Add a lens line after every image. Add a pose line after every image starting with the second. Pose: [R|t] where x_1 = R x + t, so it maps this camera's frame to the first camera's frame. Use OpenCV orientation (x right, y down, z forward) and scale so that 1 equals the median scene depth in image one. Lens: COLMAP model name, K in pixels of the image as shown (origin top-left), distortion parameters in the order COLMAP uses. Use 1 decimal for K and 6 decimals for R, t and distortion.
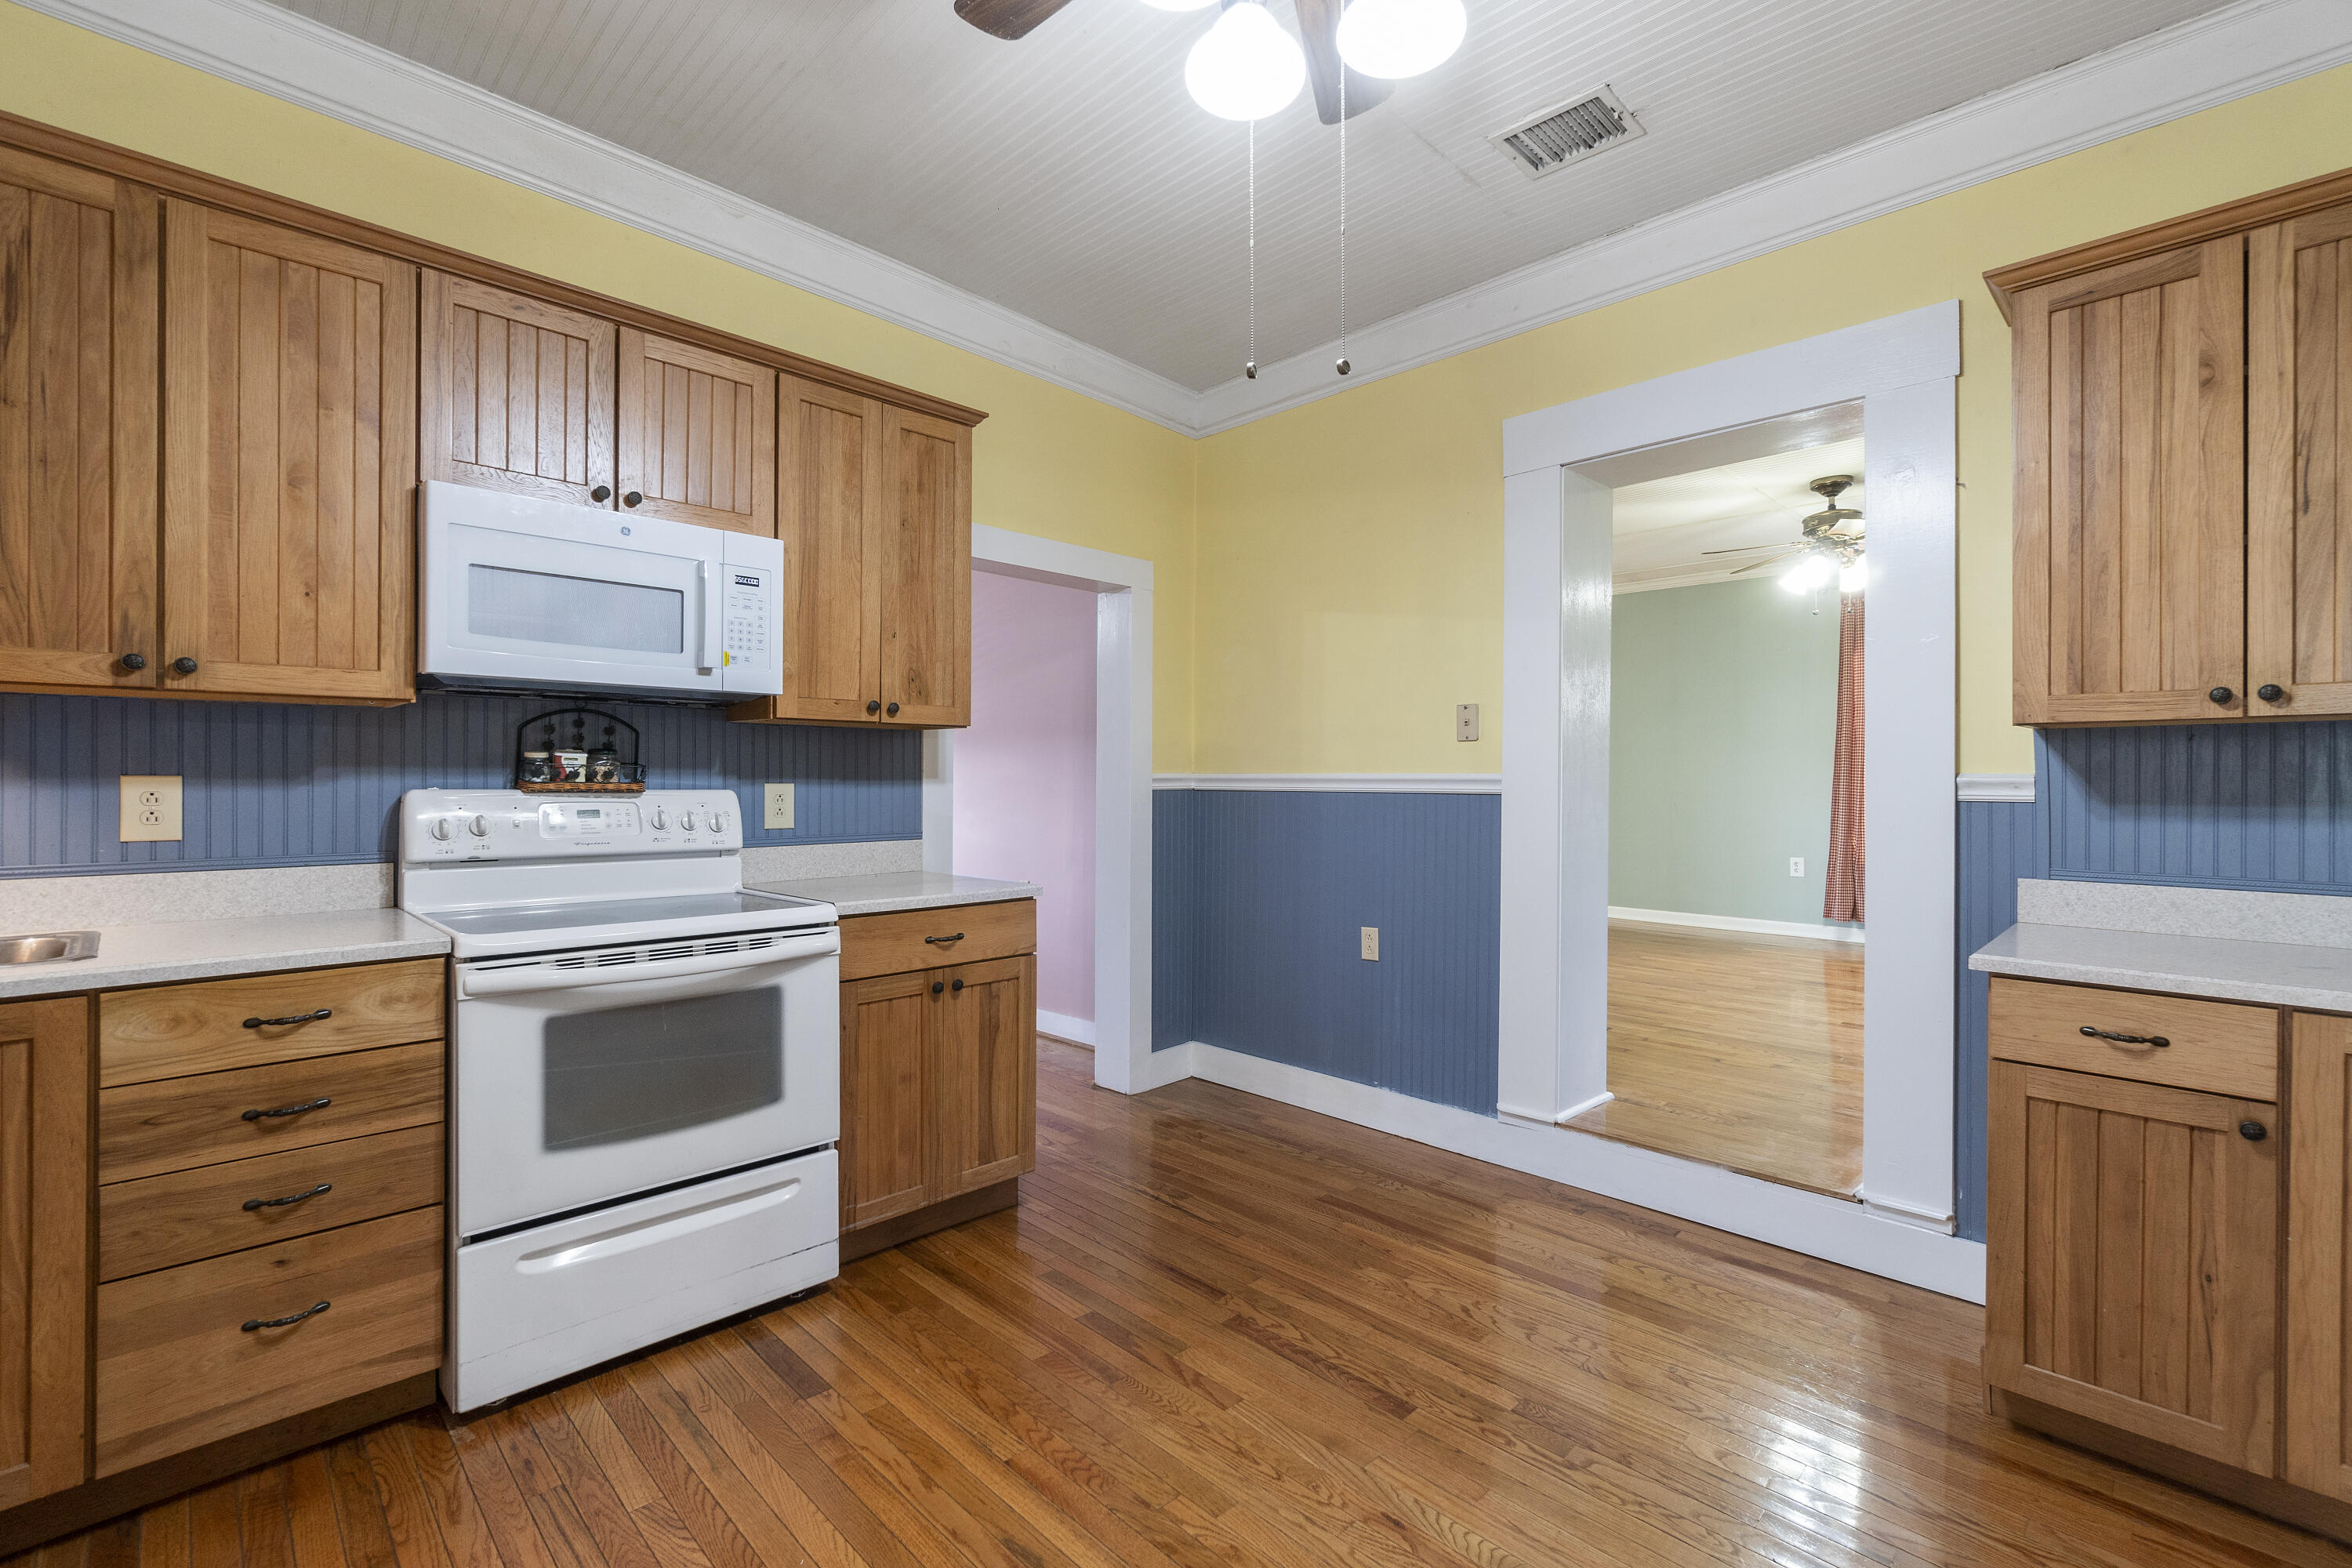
lens RADIAL K [[1040.4, 0, 1177.6], [0, 1040.4, 779.3], [0, 0, 1]] dist [-0.003614, 0.002302]
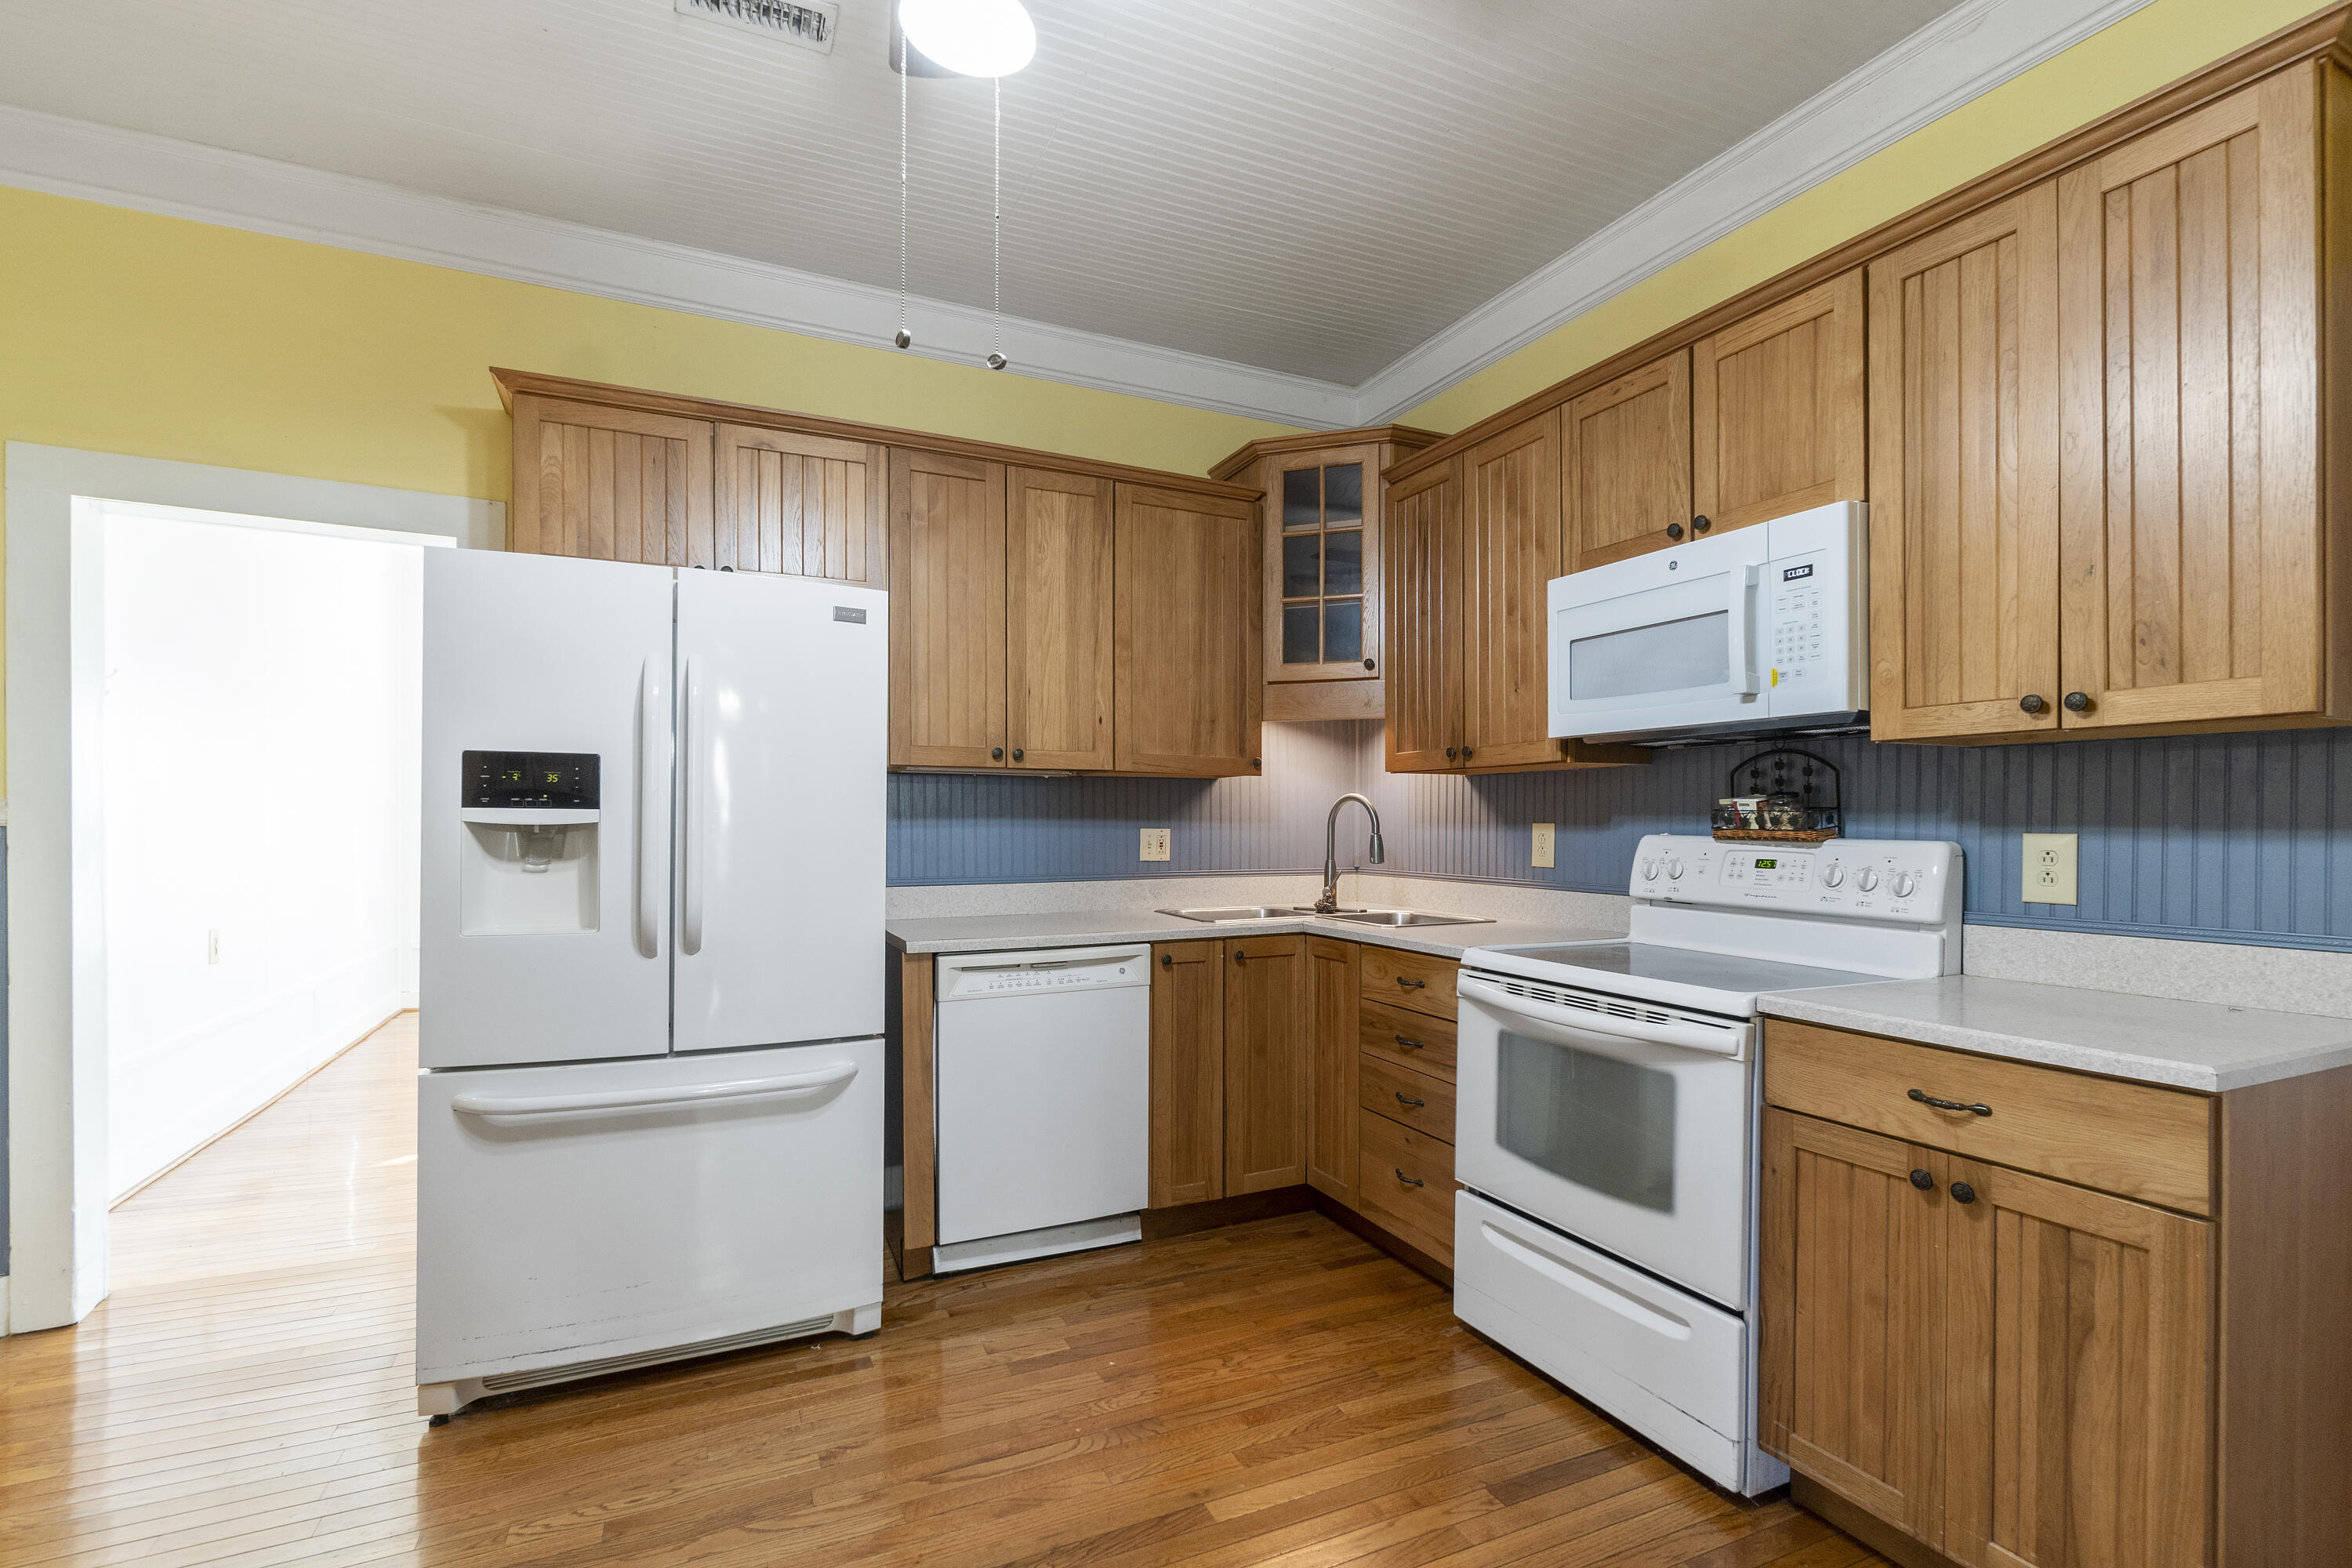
lens RADIAL K [[1040.4, 0, 1131.5], [0, 1040.4, 819.6], [0, 0, 1]] dist [-0.003614, 0.002302]
pose [[-0.360606, -0.006255, -0.932697, 0.496742], [-0.004326, 0.999978, -0.005034, 0.001124], [0.932708, 0.002219, -0.360626, 0.816643]]
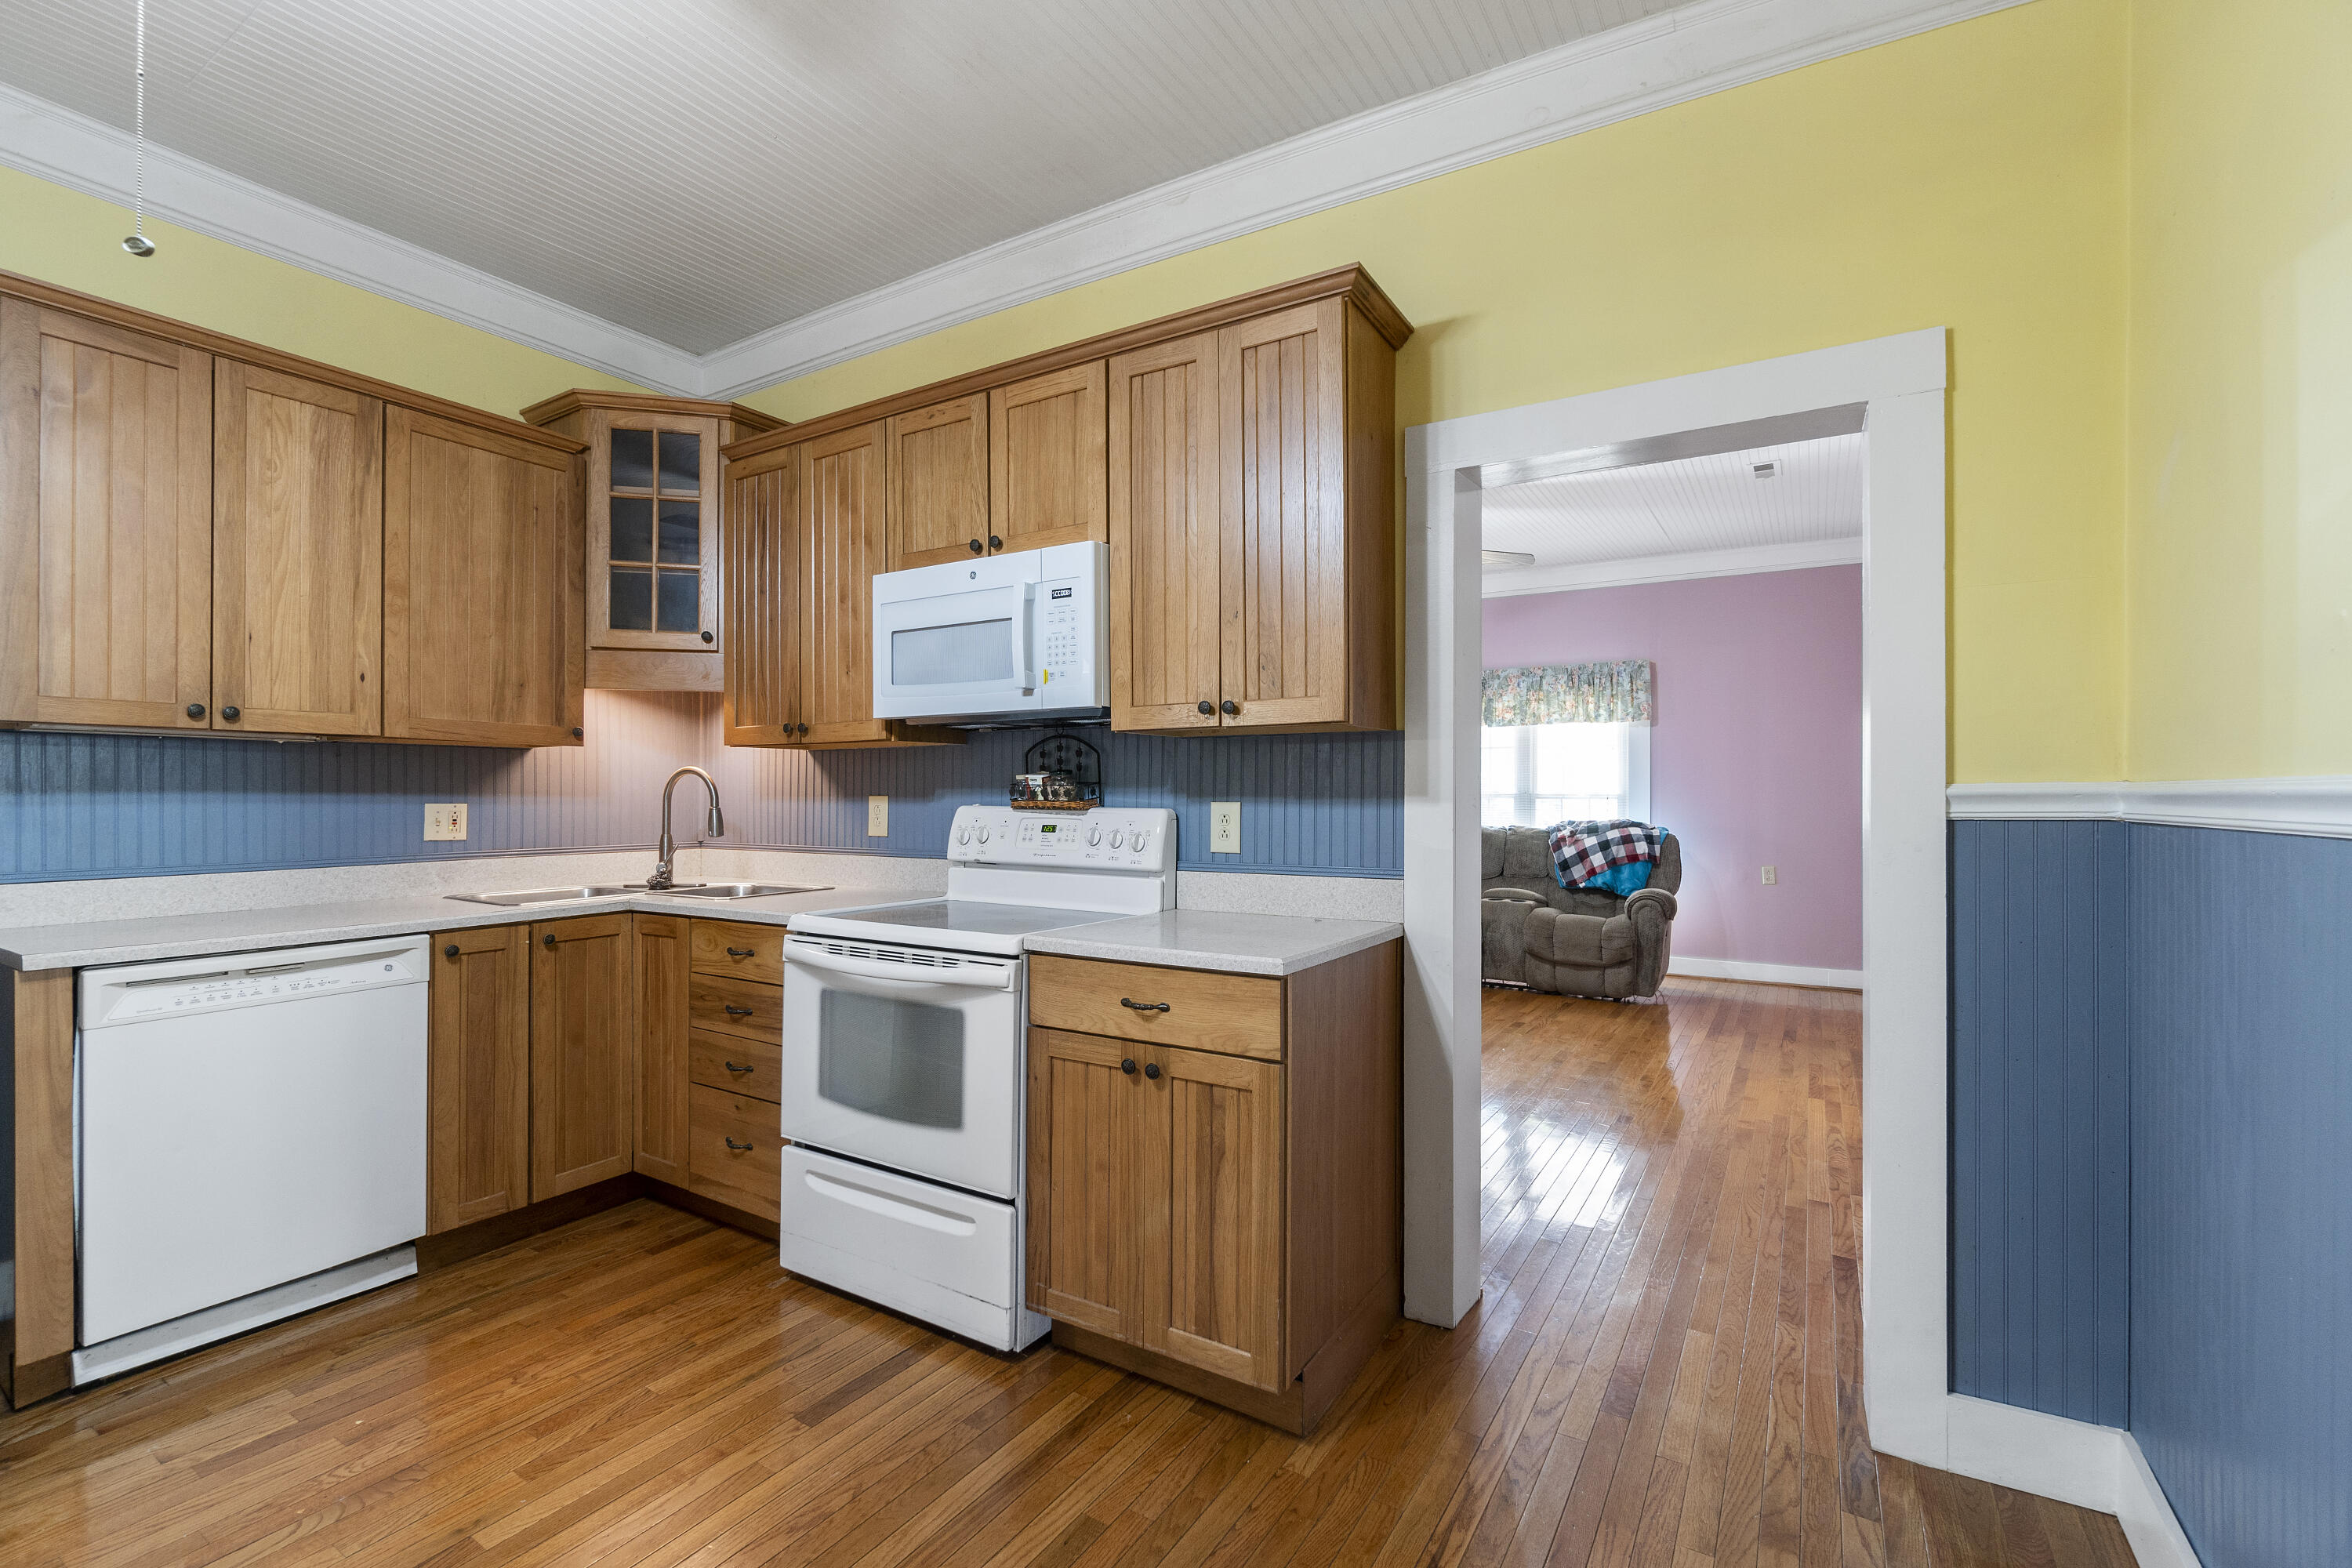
lens RADIAL K [[1040.4, 0, 1181.2], [0, 1040.4, 784.0], [0, 0, 1]] dist [-0.003614, 0.002302]
pose [[0.219666, -0.014785, -0.975463, 0.556640], [0.001201, 0.999889, -0.014884, 0.001956], [0.975575, 0.002098, 0.219659, 0.898507]]
